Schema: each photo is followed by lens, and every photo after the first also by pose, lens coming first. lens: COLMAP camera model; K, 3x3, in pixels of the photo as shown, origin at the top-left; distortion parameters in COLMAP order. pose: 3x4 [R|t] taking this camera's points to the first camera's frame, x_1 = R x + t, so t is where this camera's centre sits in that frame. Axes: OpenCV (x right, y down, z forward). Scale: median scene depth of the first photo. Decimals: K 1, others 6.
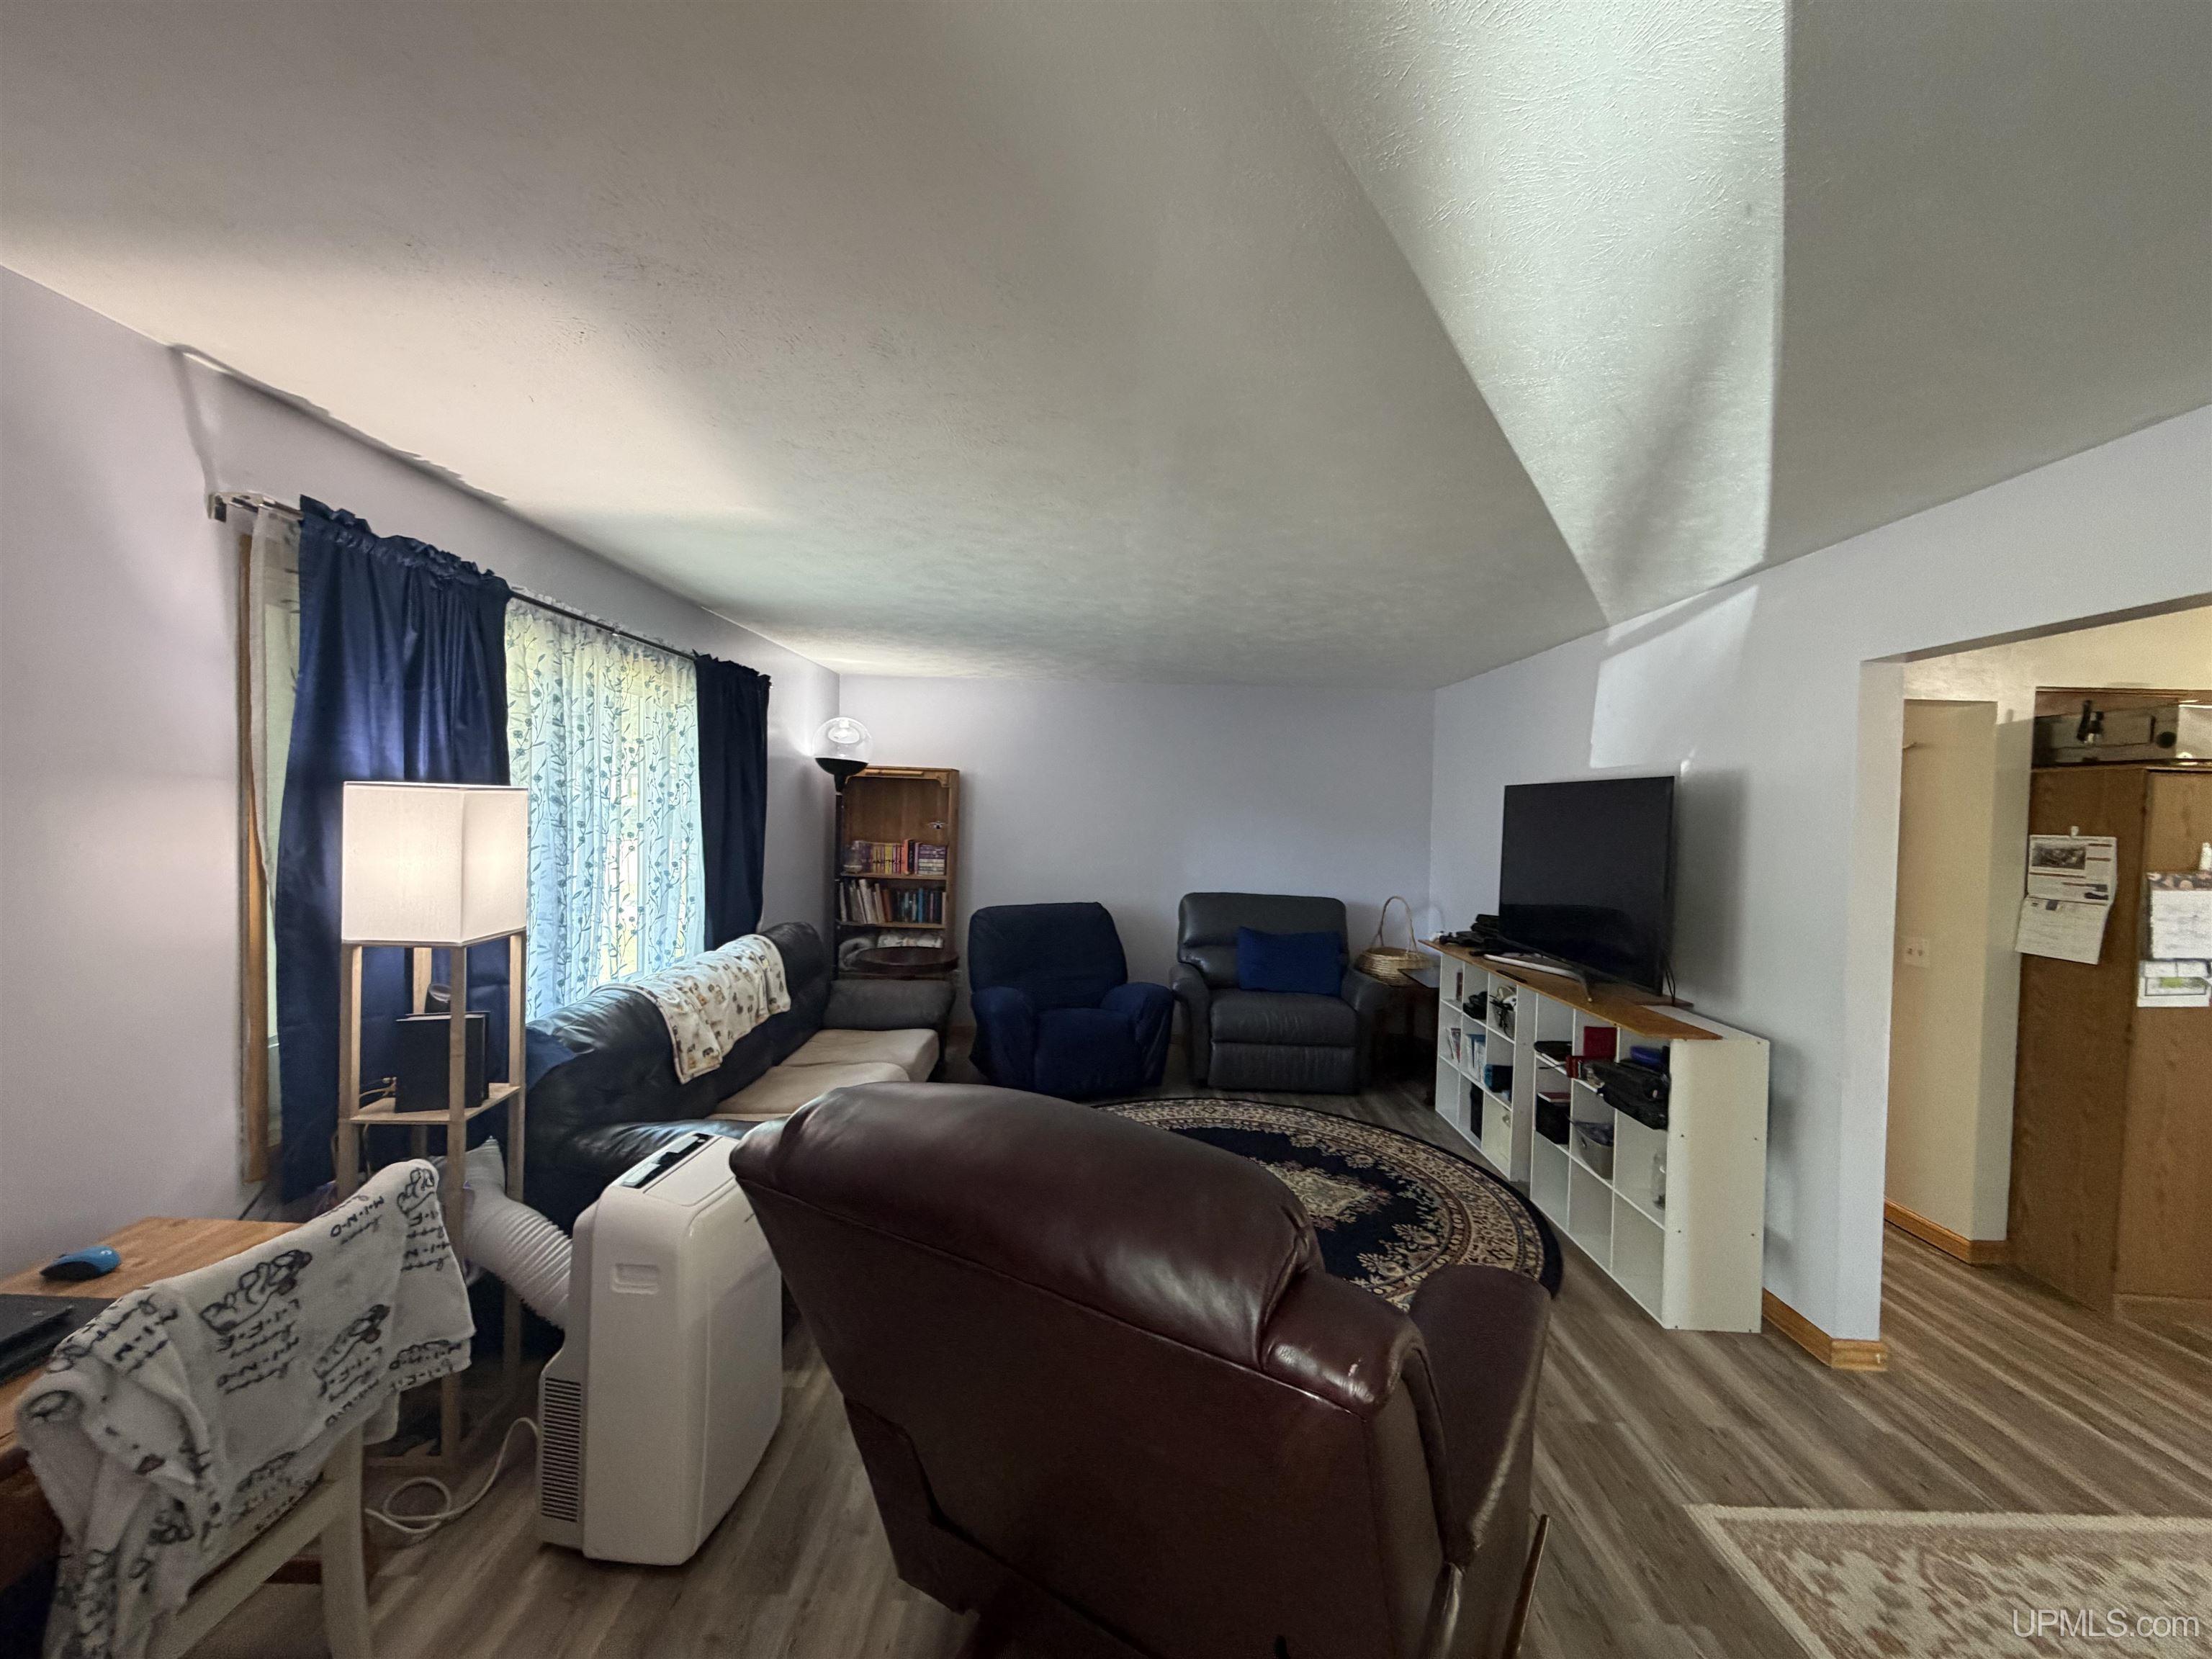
lens RADIAL K [[877.0, 0, 1096.6], [0, 877.0, 828.5], [0, 0, 1]] dist [0.000009, -0.000007]
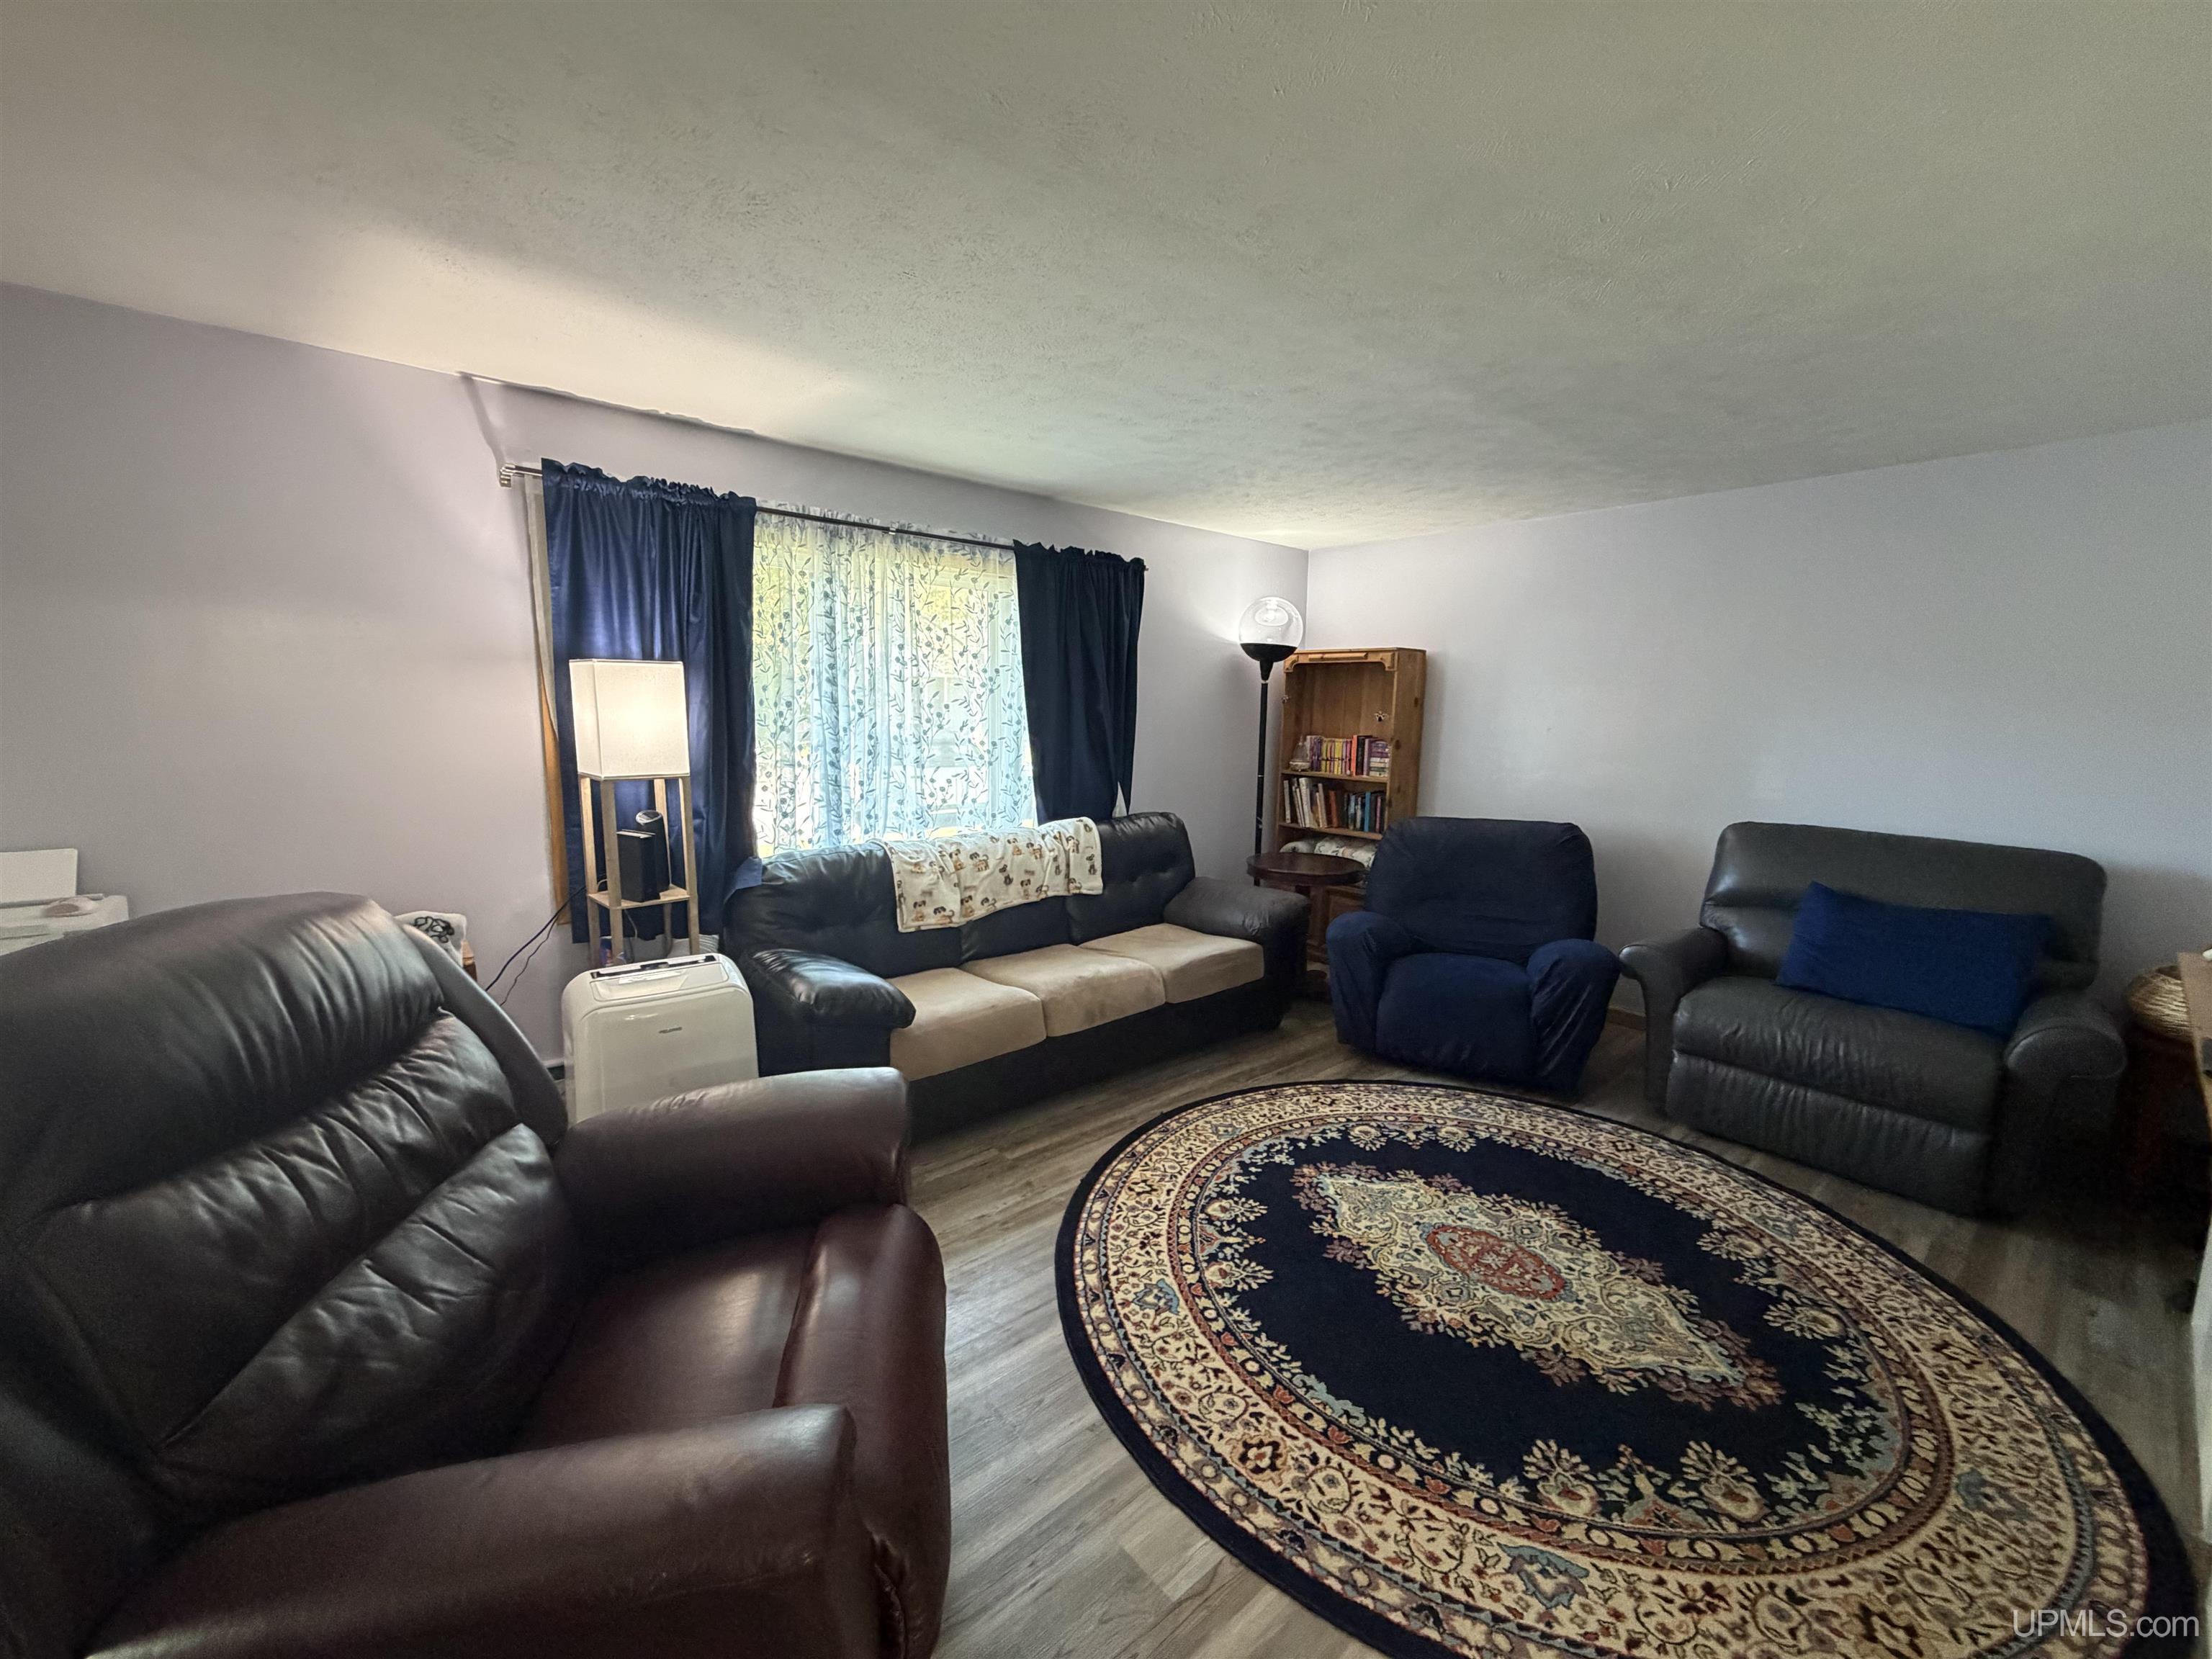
lens RADIAL K [[877.0, 0, 1096.6], [0, 877.0, 828.5], [0, 0, 1]] dist [0.000009, -0.000007]
pose [[0.660118, 0.085750, -0.746251, 0.379992], [-0.014692, 0.994747, 0.101308, 0.029485], [0.751018, -0.055912, 0.657910, 0.328575]]
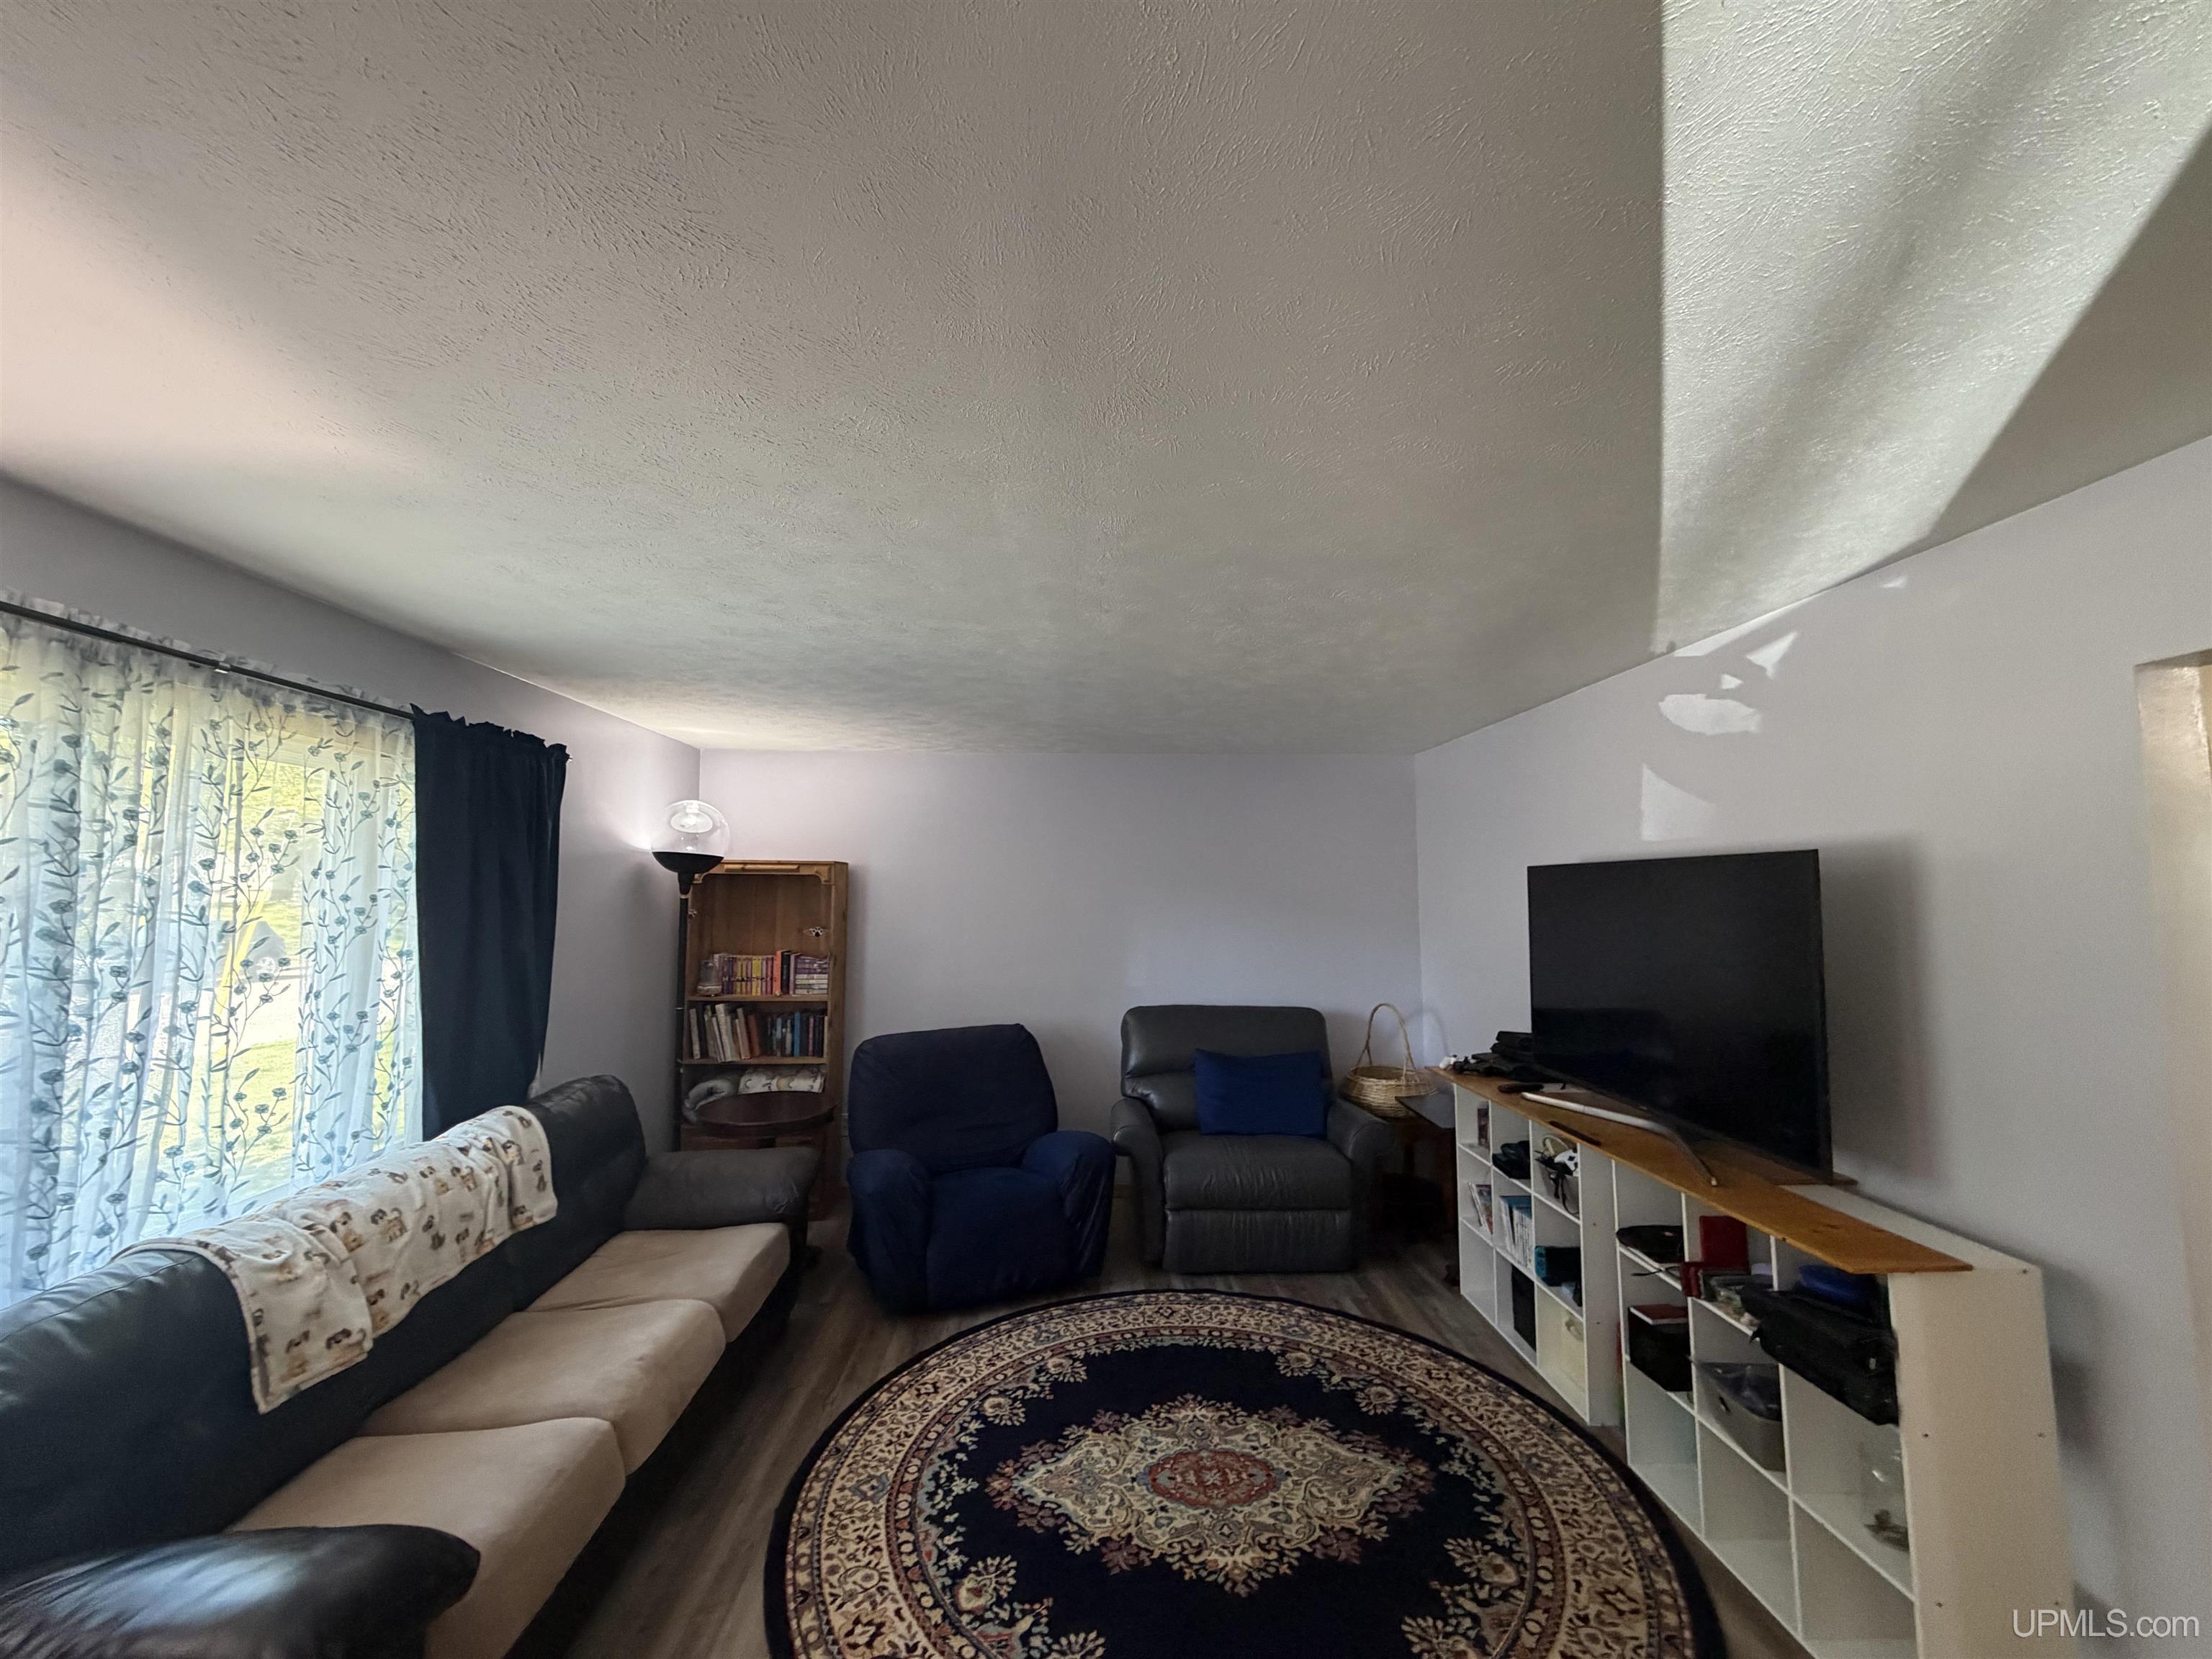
lens RADIAL K [[877.0, 0, 1096.6], [0, 877.0, 828.5], [0, 0, 1]] dist [0.000009, -0.000007]
pose [[0.998307, -0.023200, 0.053345, 0.045230], [0.028268, 0.994950, -0.096312, -0.018785], [-0.050841, 0.097657, 0.993921, 0.253640]]
